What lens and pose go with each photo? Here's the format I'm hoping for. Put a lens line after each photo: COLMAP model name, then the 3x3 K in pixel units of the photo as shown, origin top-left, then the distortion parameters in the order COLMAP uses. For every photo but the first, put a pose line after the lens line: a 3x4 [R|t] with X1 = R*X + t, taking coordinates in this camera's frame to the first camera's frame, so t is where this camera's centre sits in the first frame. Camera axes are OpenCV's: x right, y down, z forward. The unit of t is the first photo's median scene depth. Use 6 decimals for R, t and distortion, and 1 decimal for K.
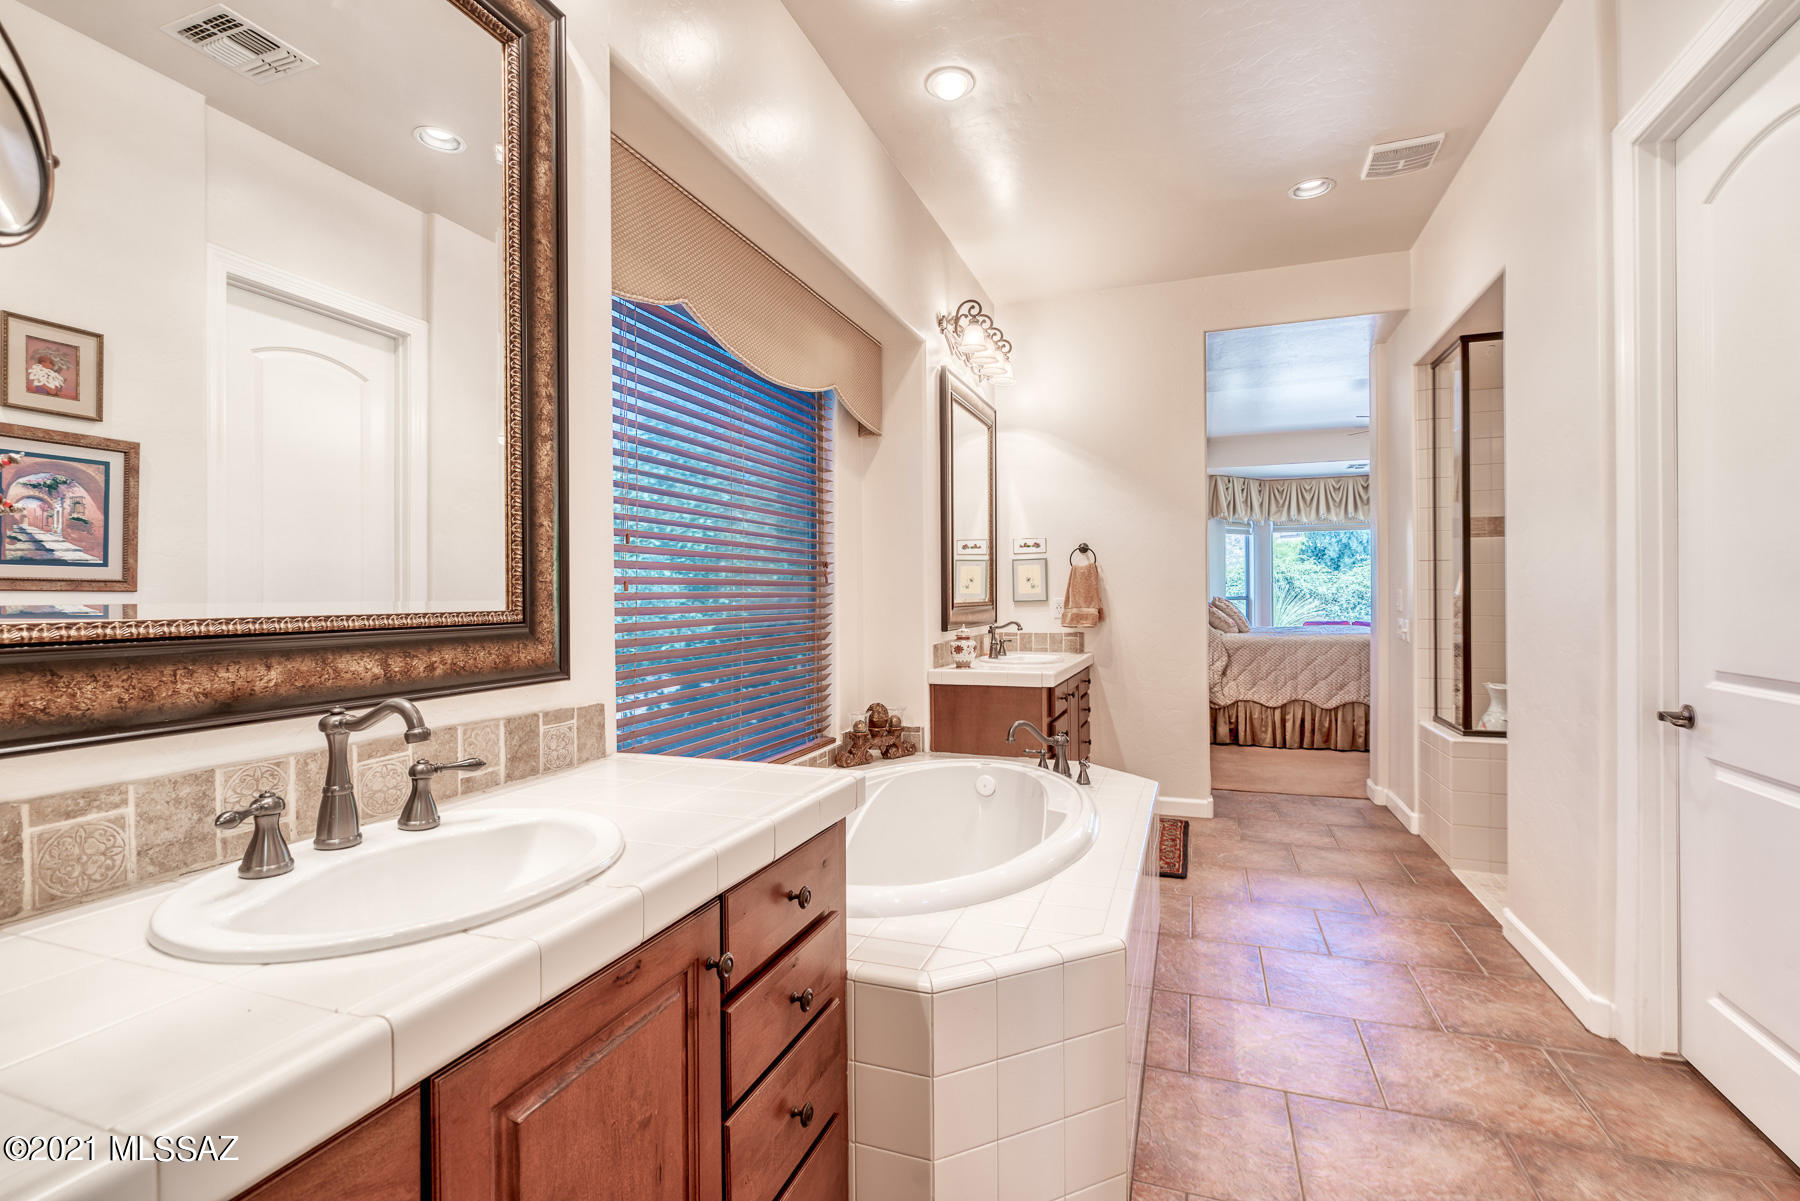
lens RADIAL K [[824.5, 0, 902.9], [0, 824.5, 573.3], [0, 0, 1]] dist [-0.002498, -0.000266]
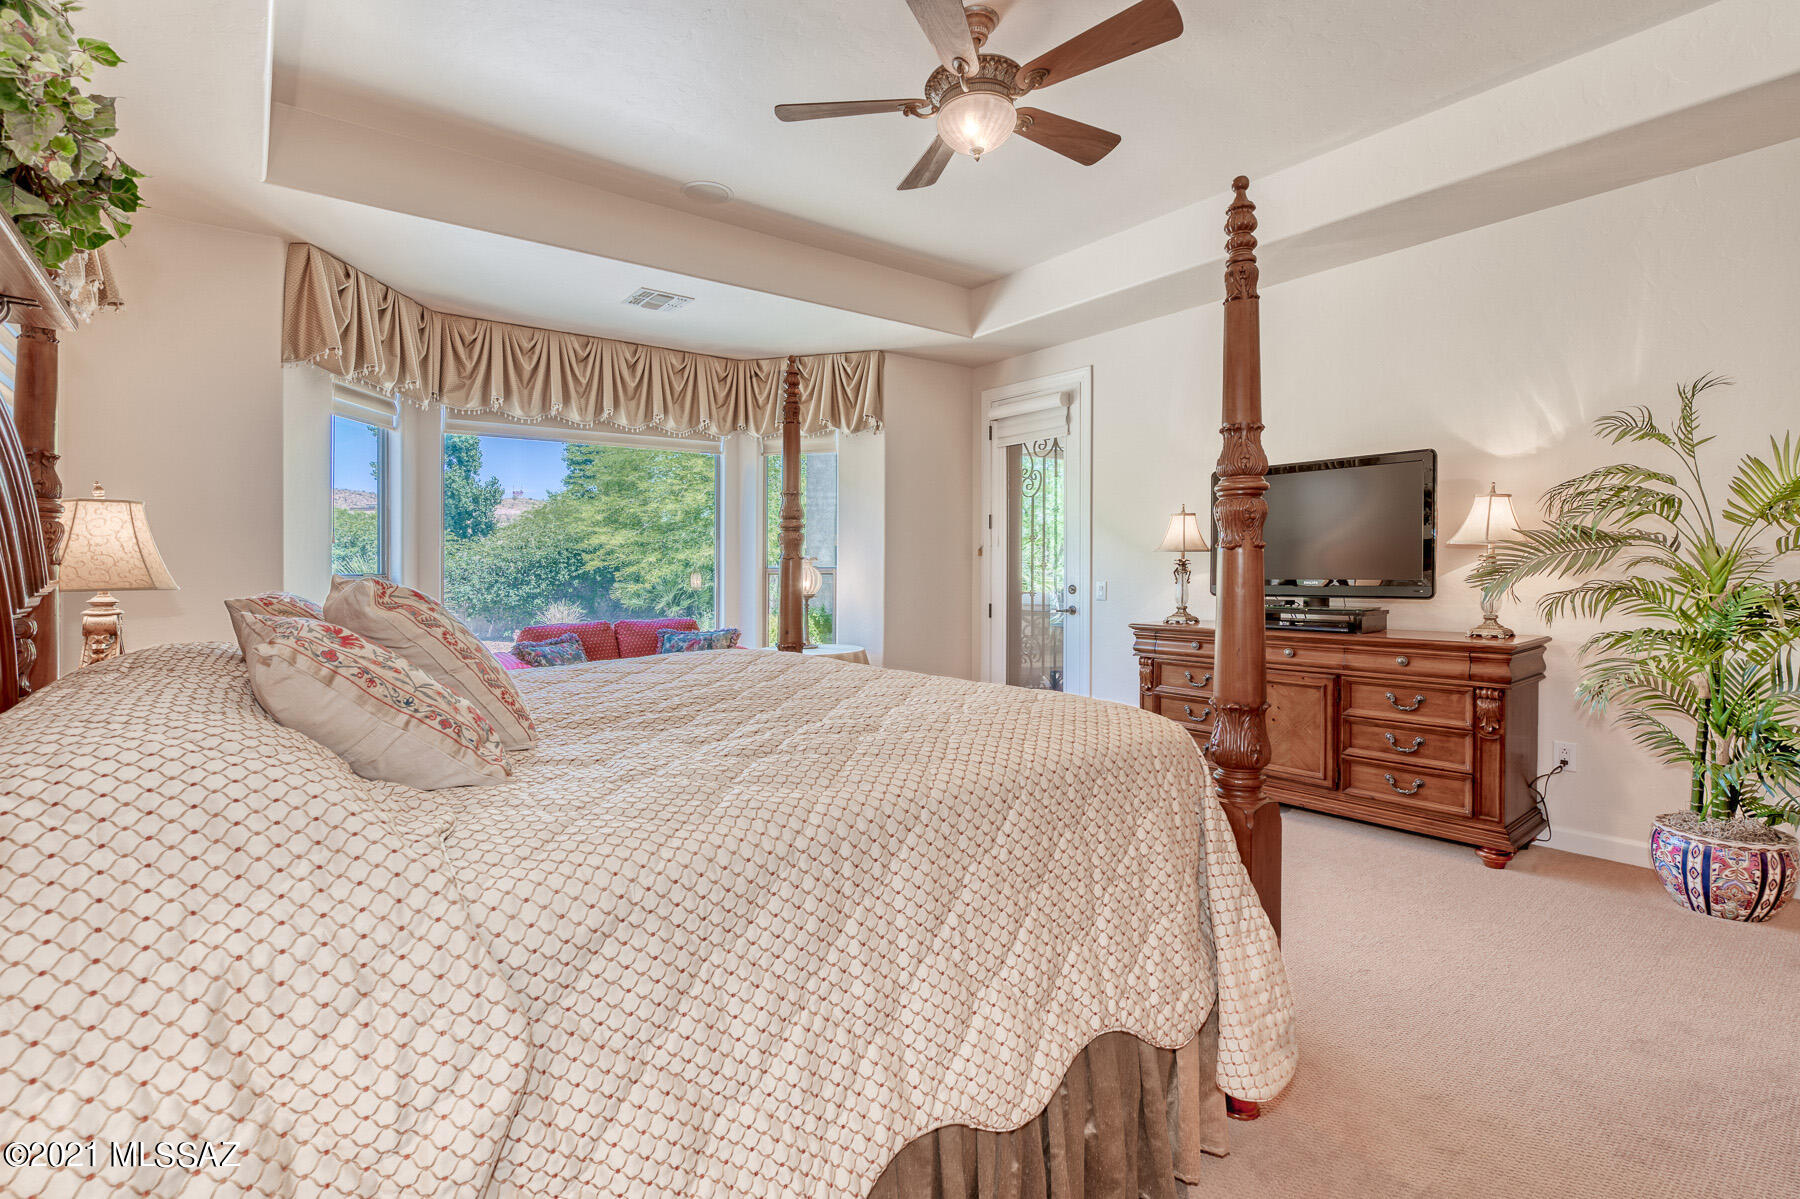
lens RADIAL K [[824.5, 0, 902.9], [0, 824.5, 572.3], [0, 0, 1]] dist [-0.002498, -0.000266]
pose [[0.528053, -0.010924, 0.849141, 0.200381], [-0.011485, 0.999734, 0.020003, 0.015112], [-0.849134, -0.020315, 0.527787, 0.560374]]
